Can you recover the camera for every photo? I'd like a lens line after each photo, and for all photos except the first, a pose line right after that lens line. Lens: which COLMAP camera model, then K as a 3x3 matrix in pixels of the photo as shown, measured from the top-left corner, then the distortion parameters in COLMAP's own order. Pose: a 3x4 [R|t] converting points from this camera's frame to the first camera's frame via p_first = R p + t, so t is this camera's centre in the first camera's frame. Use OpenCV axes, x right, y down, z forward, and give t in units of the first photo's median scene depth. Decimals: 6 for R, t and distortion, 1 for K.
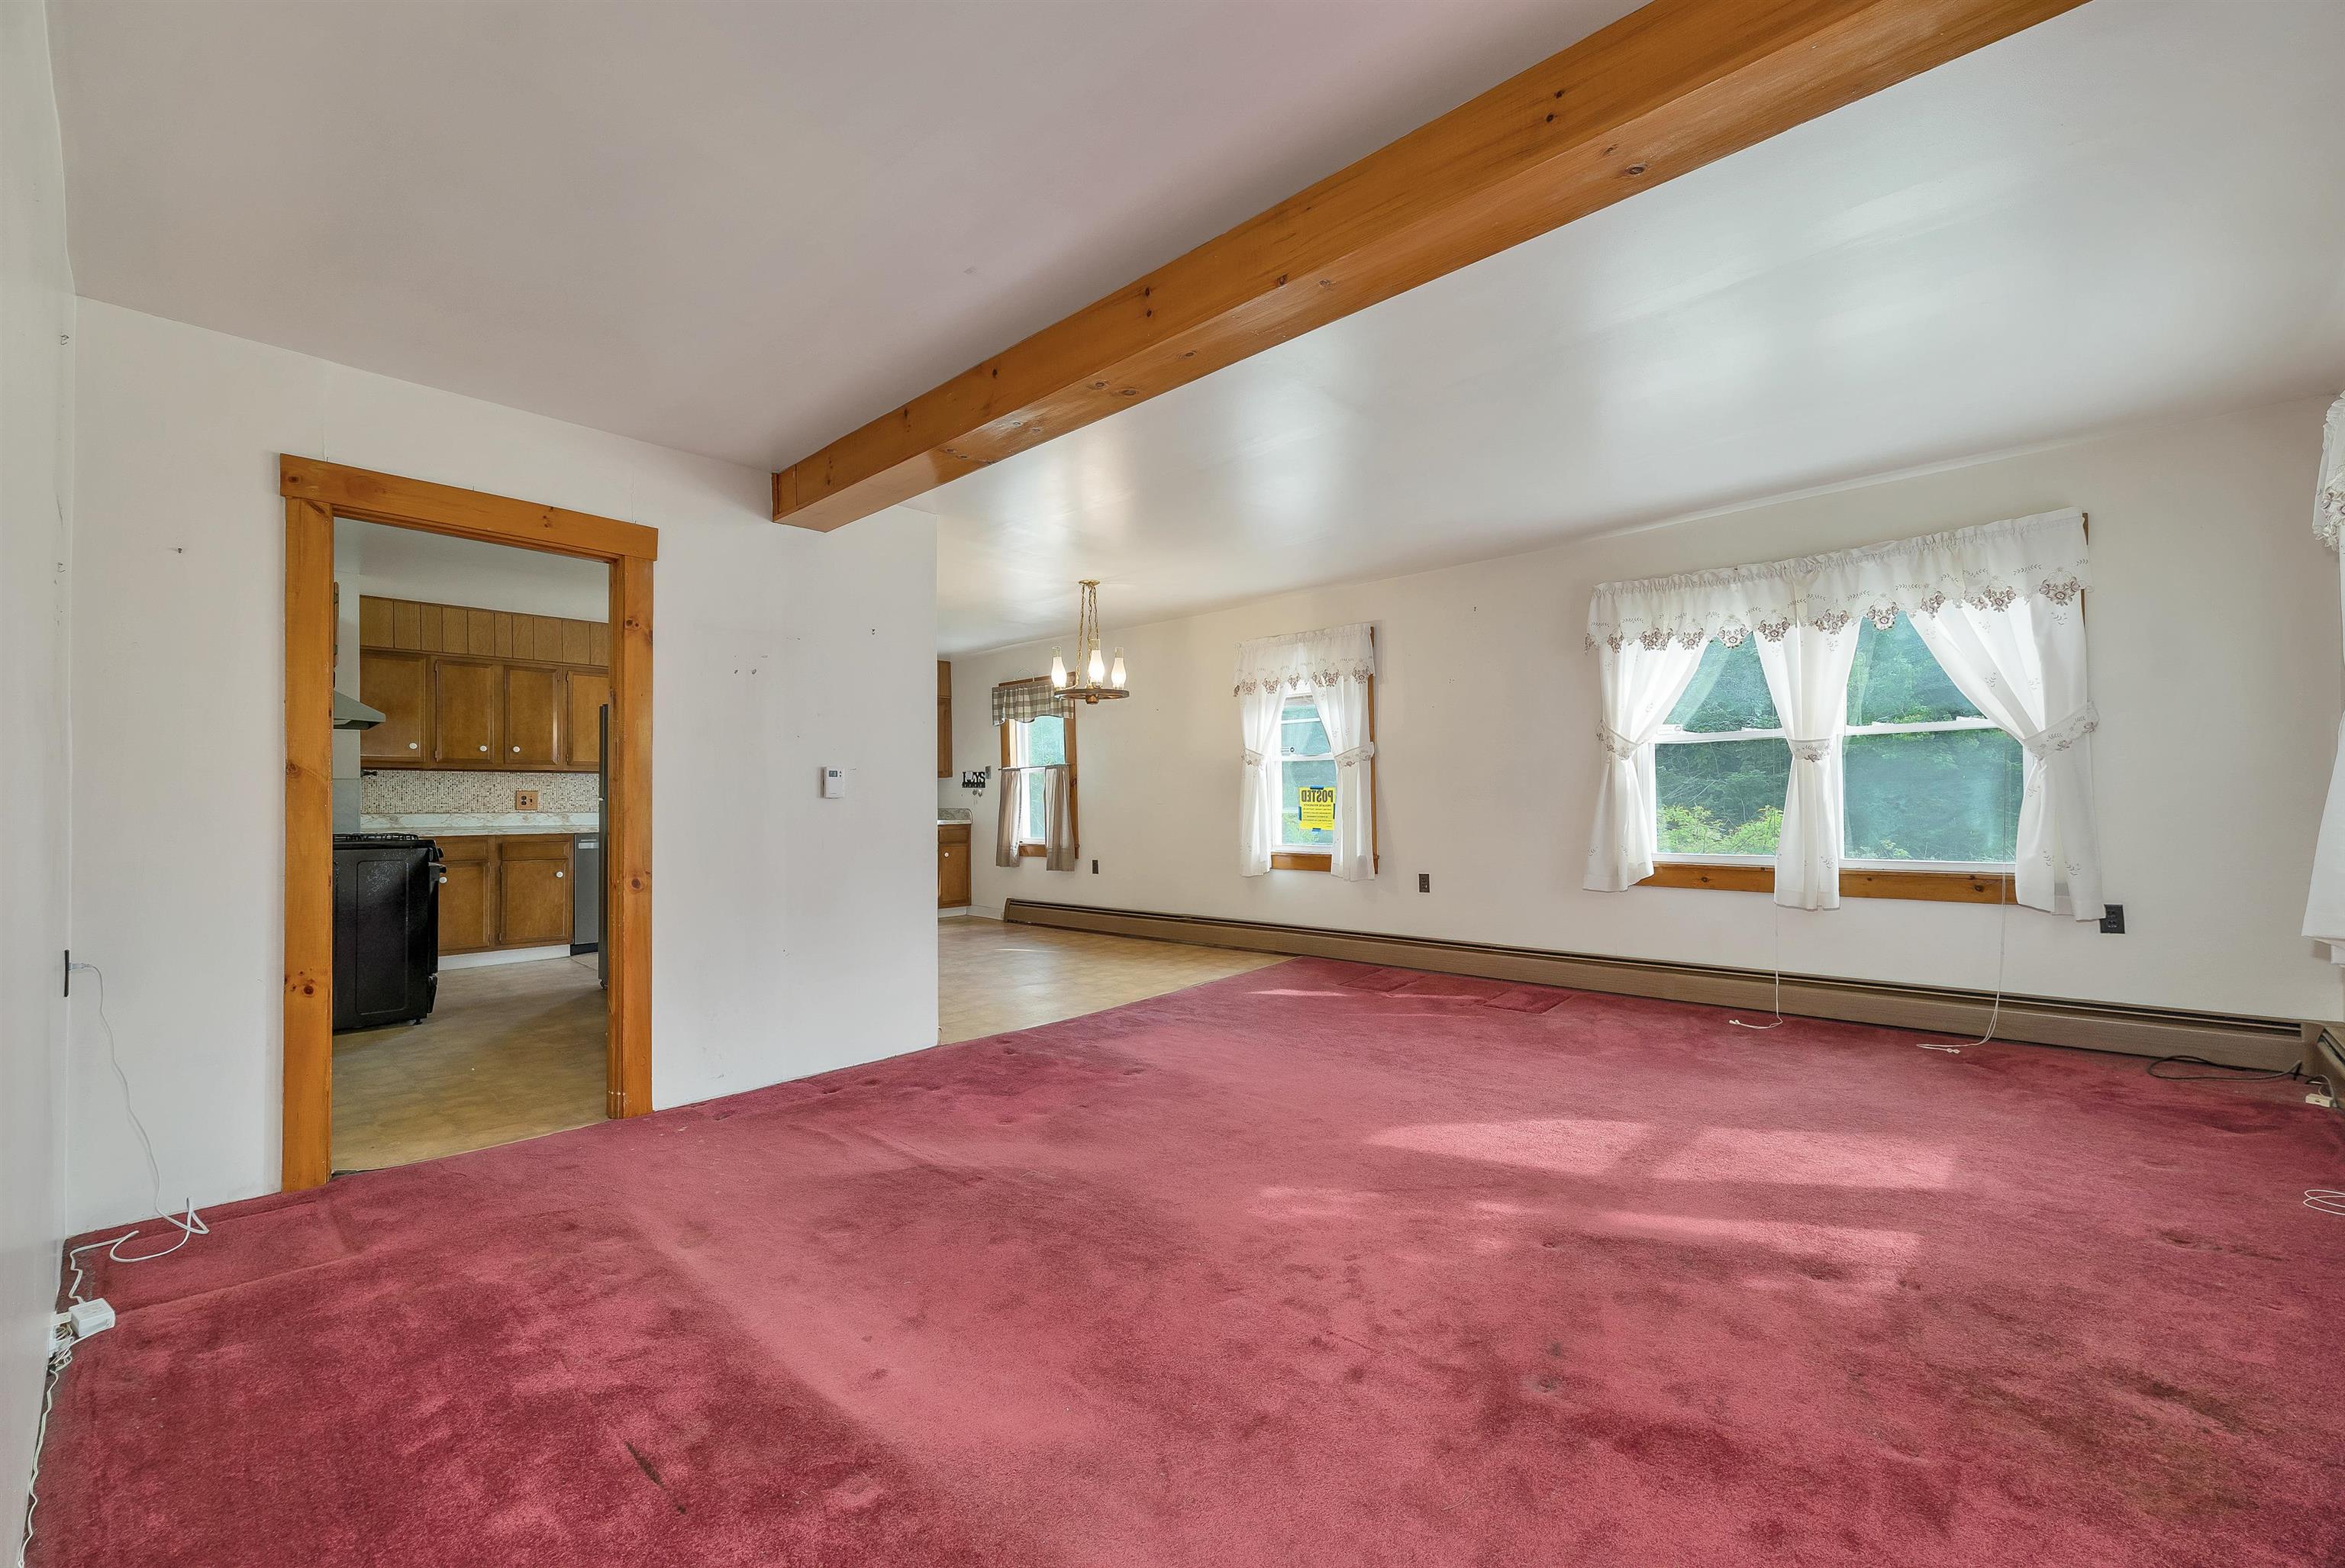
lens RADIAL K [[970.3, 0, 1172.5], [0, 970.3, 784.0], [0, 0, 1]] dist [0.000930, 0.000241]
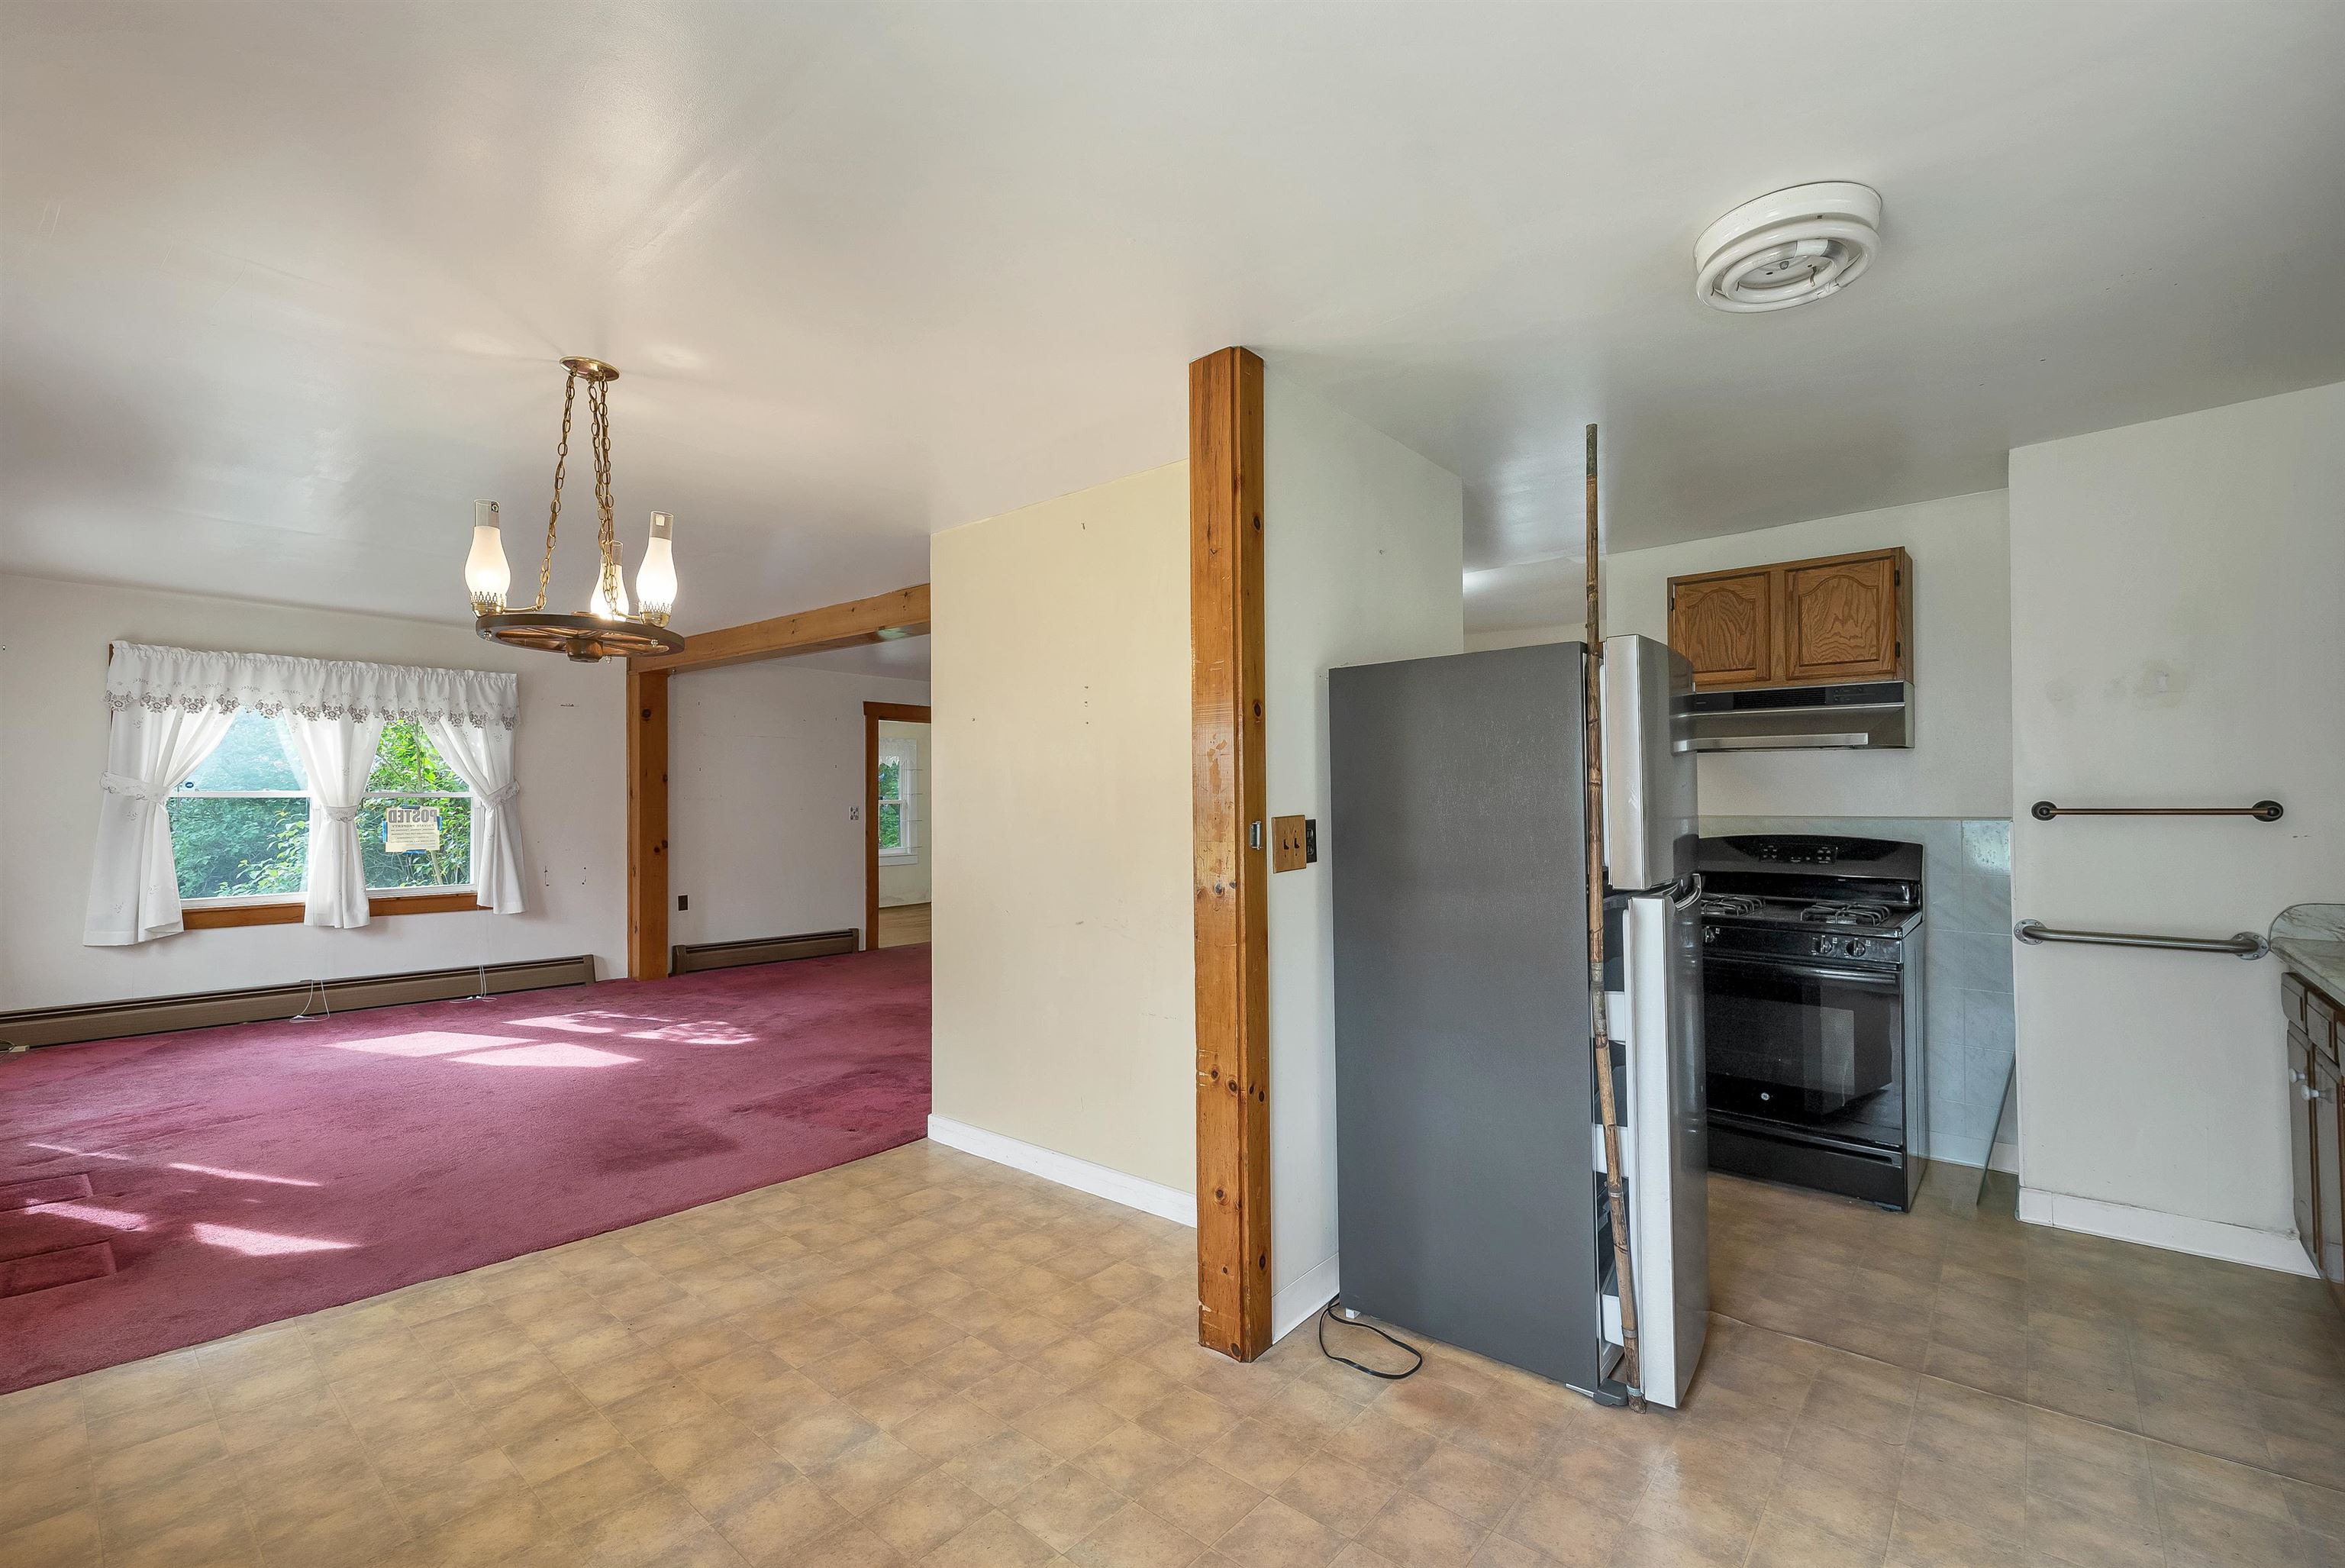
lens RADIAL K [[997.1, 0, 1173.6], [0, 997.1, 790.5], [0, 0, 1]] dist [0.000329, 0.000471]
pose [[-0.998895, 0.008990, -0.046137, -0.226722], [0.010261, 0.999572, -0.027393, -0.008820], [0.045871, -0.027836, -0.998559, 1.033460]]
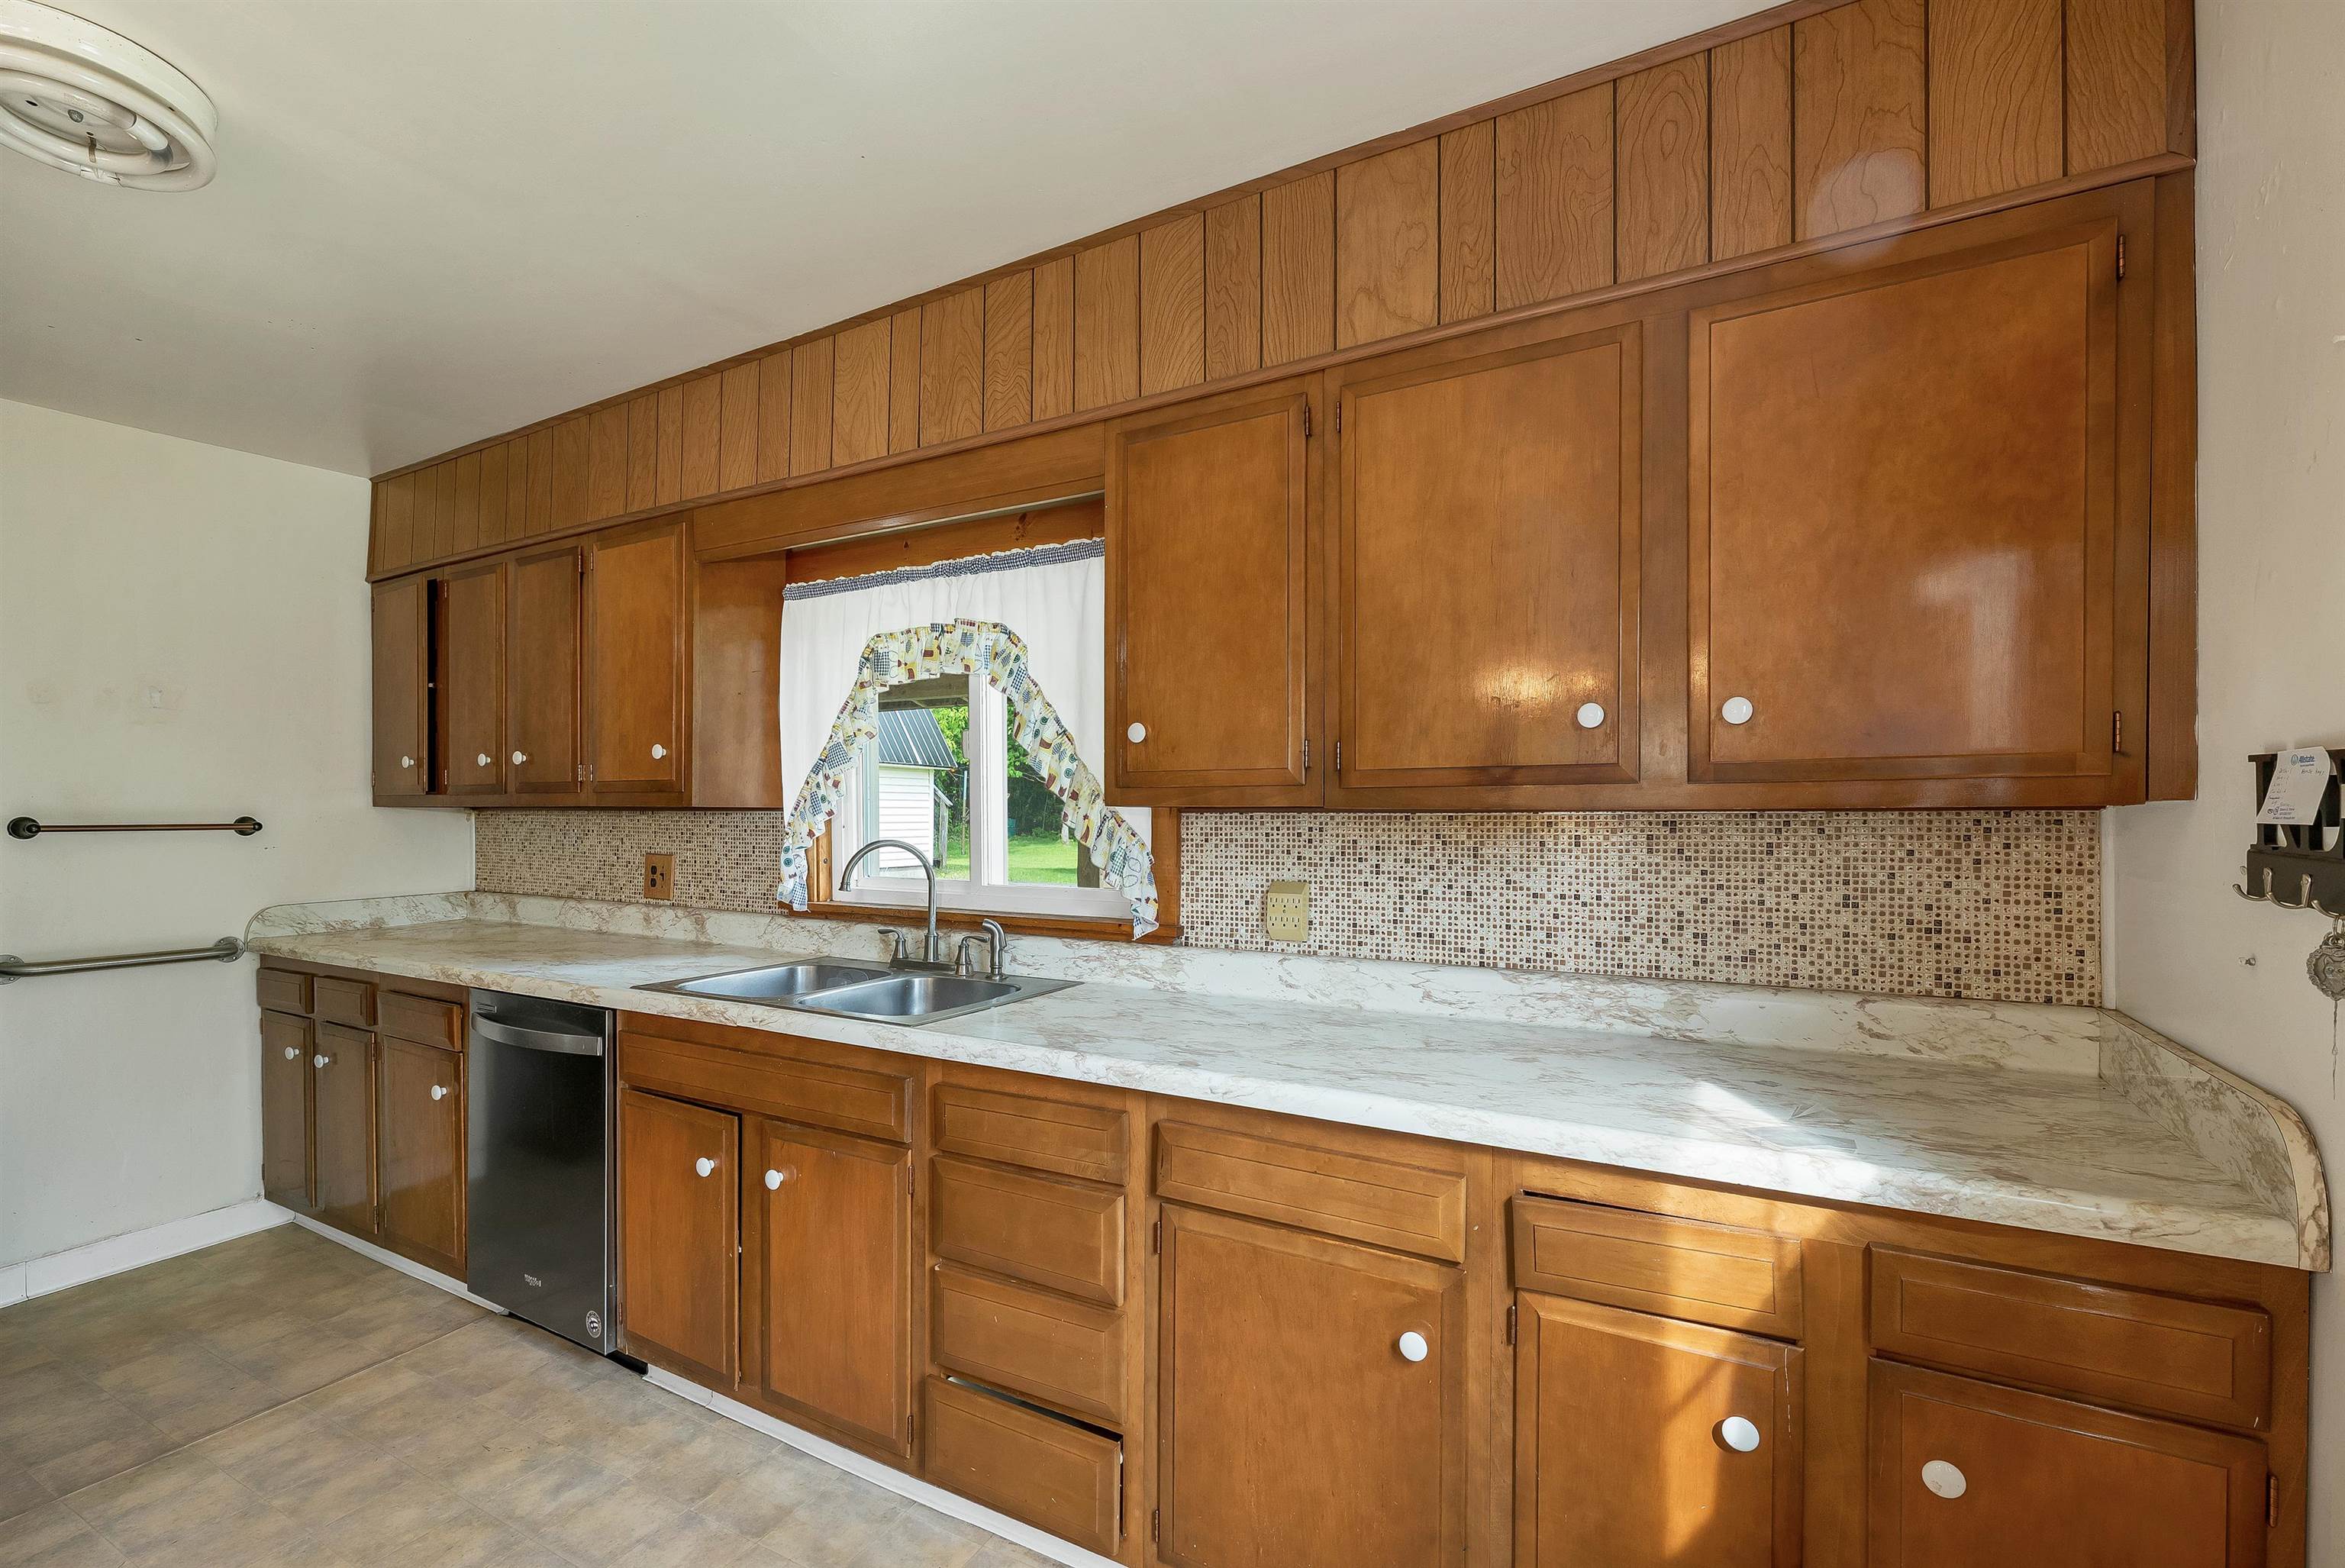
lens RADIAL K [[1013.0, 0, 1181.2], [0, 1013.0, 828.0], [0, 0, 1]] dist [-0.000415, 0.000065]
pose [[0.253839, 0.016399, -0.967108, -0.152862], [0.015405, 0.999661, 0.020994, -0.009074], [0.967124, -0.020227, 0.253500, 0.955684]]
